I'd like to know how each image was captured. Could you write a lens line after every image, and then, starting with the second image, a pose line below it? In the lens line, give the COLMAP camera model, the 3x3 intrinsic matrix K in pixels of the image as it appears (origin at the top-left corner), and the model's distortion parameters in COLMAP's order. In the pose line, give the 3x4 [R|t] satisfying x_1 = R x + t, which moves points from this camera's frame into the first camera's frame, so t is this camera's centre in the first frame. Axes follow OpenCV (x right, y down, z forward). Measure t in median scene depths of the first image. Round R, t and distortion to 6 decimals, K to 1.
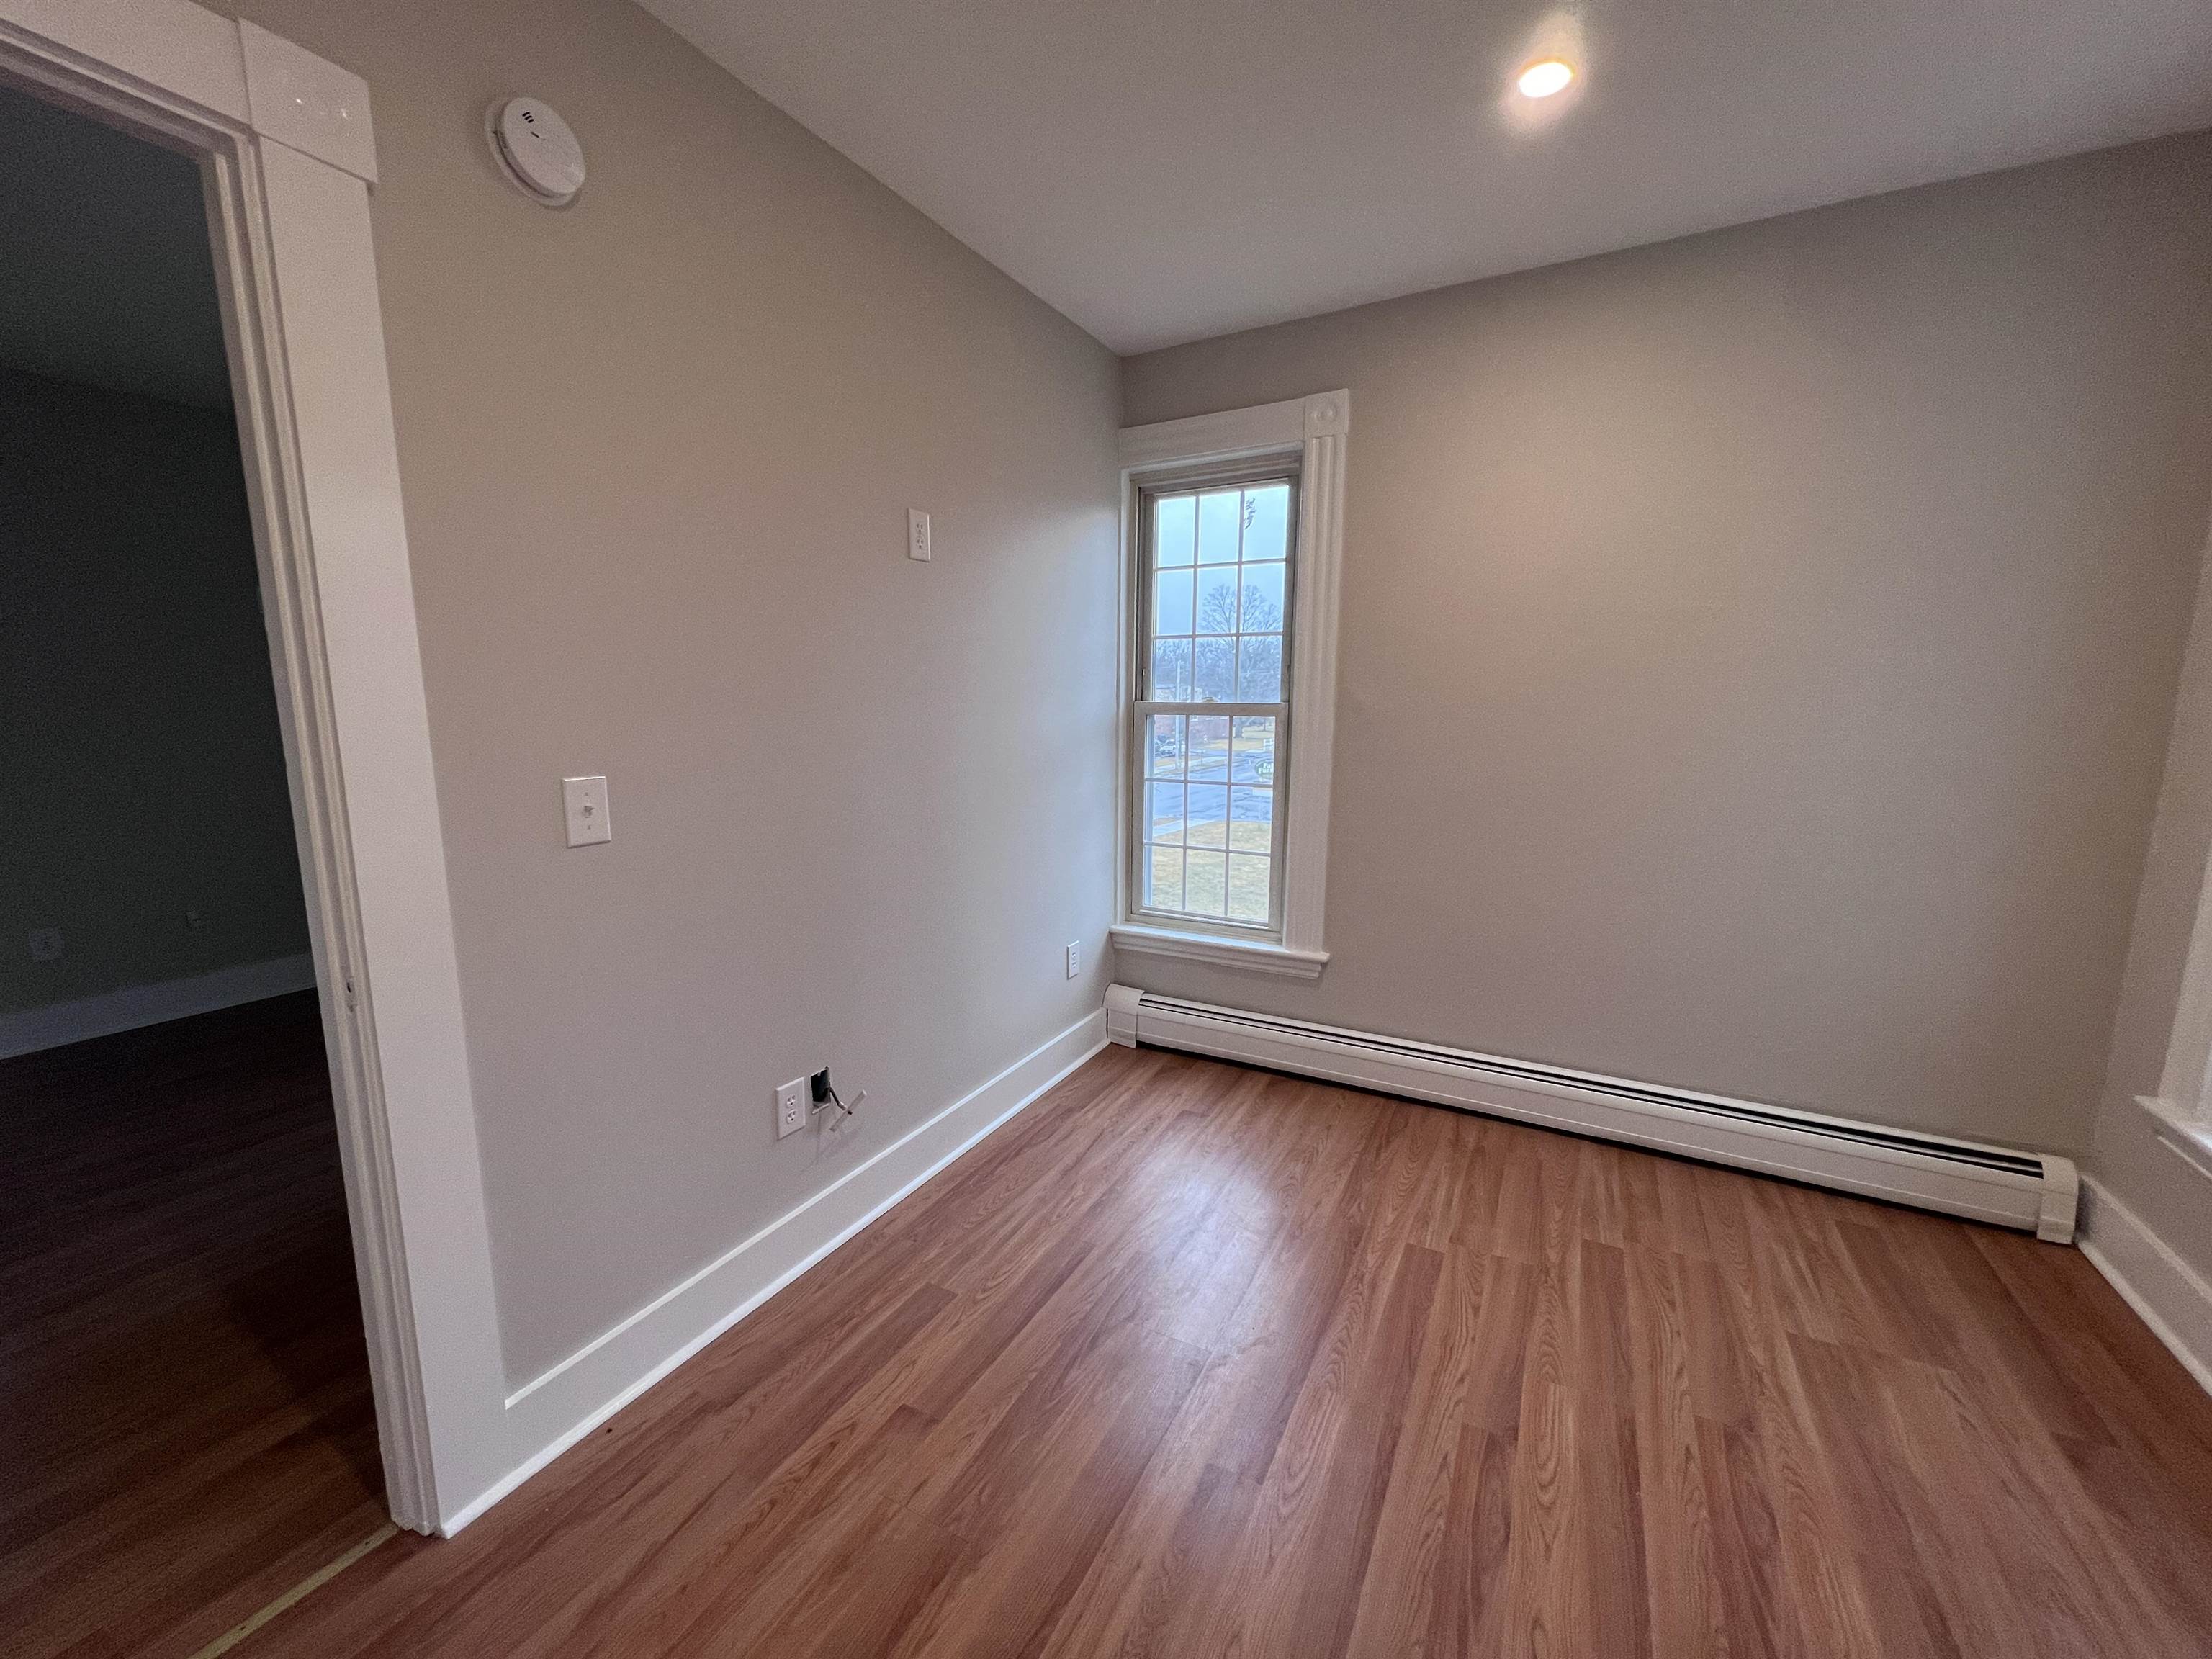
lens RADIAL K [[876.5, 0, 1112.8], [0, 876.5, 828.1], [0, 0, 1]] dist [0.003817, 0.000214]
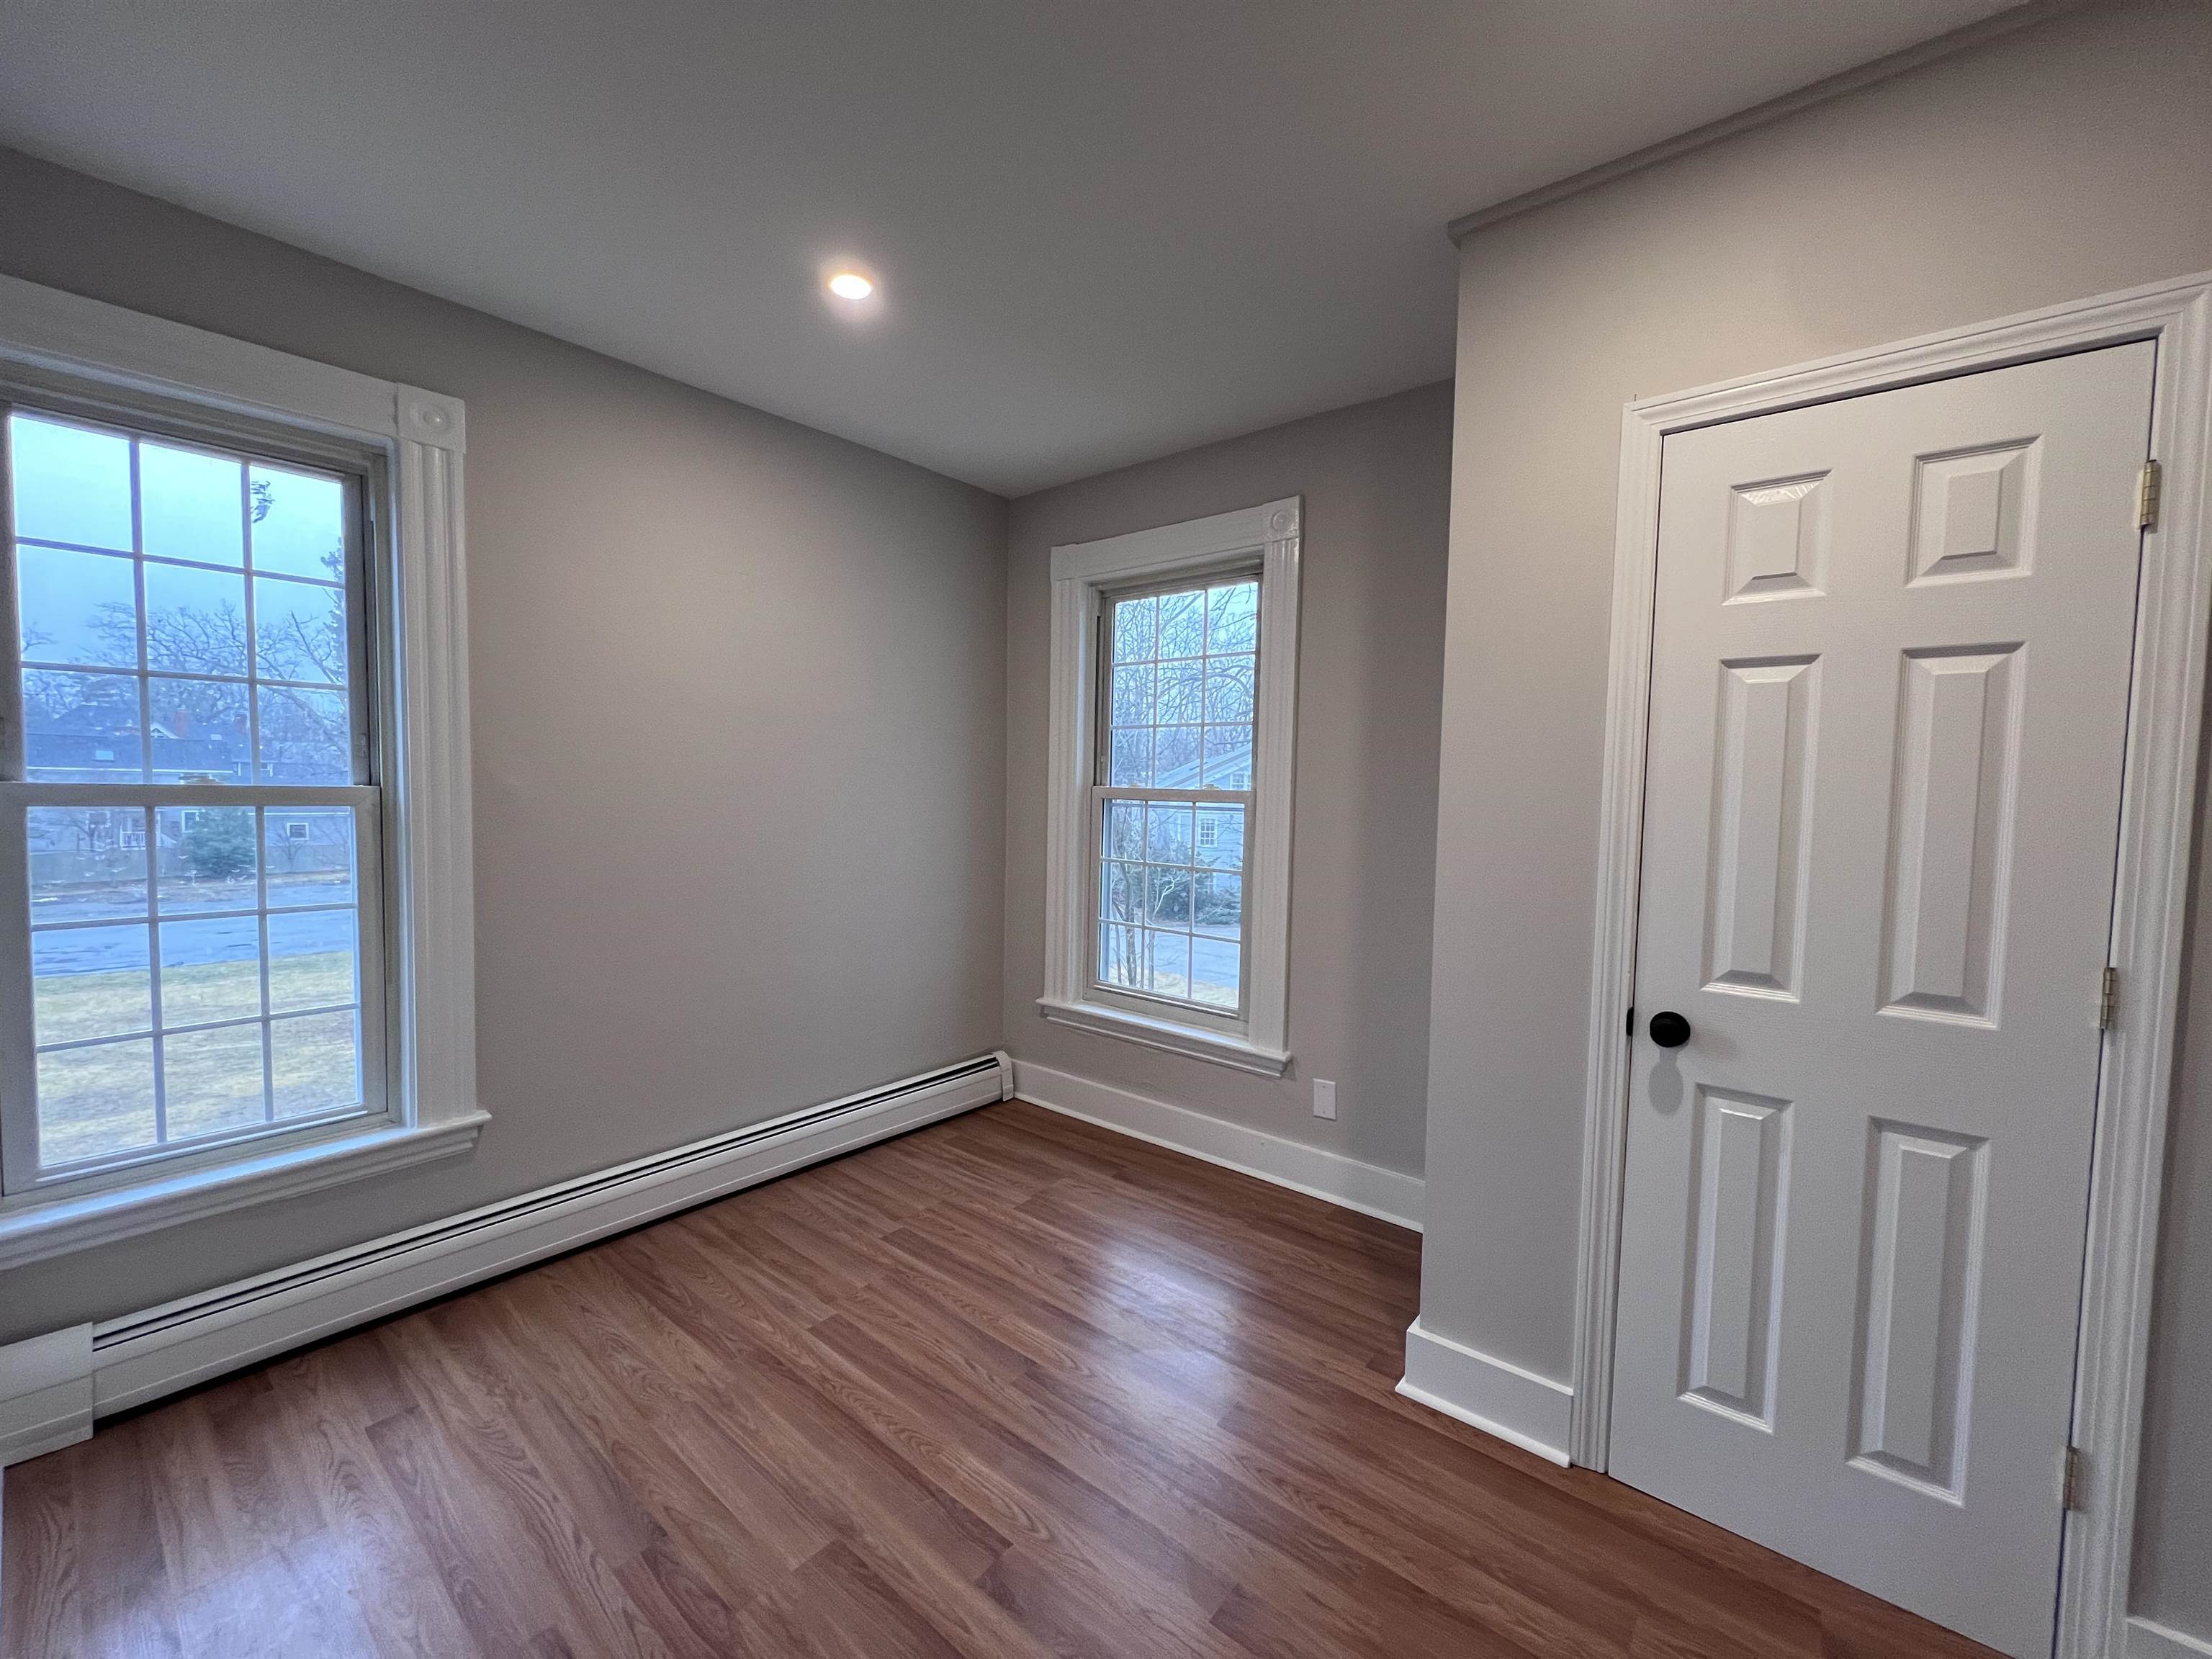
lens RADIAL K [[876.5, 0, 1084.7], [0, 876.5, 831.3], [0, 0, 1]] dist [0.003817, 0.000214]
pose [[0.215860, -0.048276, 0.975230, -0.409617], [0.135820, 0.990552, 0.018971, -0.045216], [-0.966932, 0.128361, 0.220378, 0.314203]]
